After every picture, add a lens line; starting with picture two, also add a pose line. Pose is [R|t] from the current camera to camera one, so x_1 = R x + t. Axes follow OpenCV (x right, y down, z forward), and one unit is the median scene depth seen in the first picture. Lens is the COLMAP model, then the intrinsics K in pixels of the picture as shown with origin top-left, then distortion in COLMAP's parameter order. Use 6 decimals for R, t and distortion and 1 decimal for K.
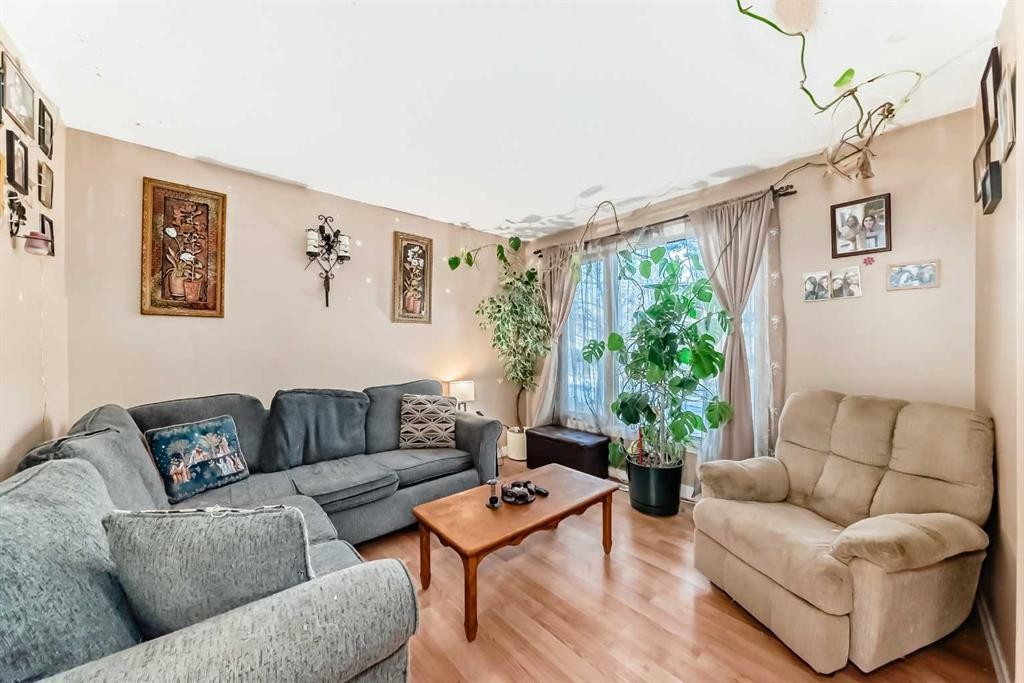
lens RADIAL K [[358.4, 0, 512.2], [0, 358.4, 341.2], [0, 0, 1]] dist [-0.000213, -0.000012]
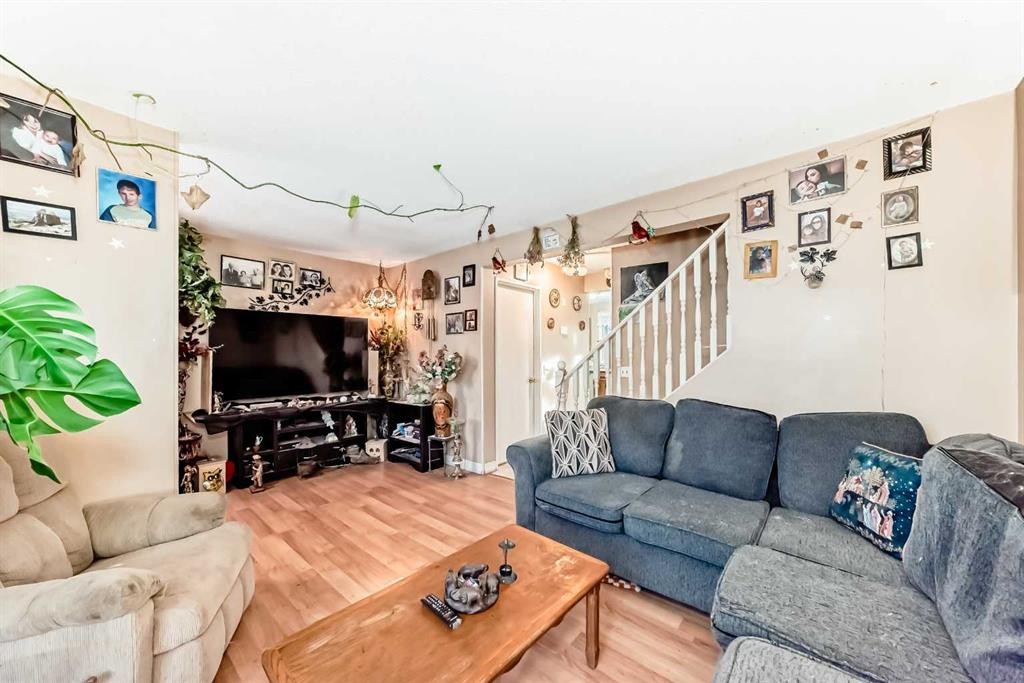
lens RADIAL K [[358.4, 0, 512.8], [0, 358.4, 347.7], [0, 0, 1]] dist [-0.000213, -0.000012]
pose [[-0.990765, 0.000452, -0.135590, 0.028907], [0.003576, 0.999734, -0.022793, 0.017386], [0.135544, -0.023068, -0.990503, 1.717769]]
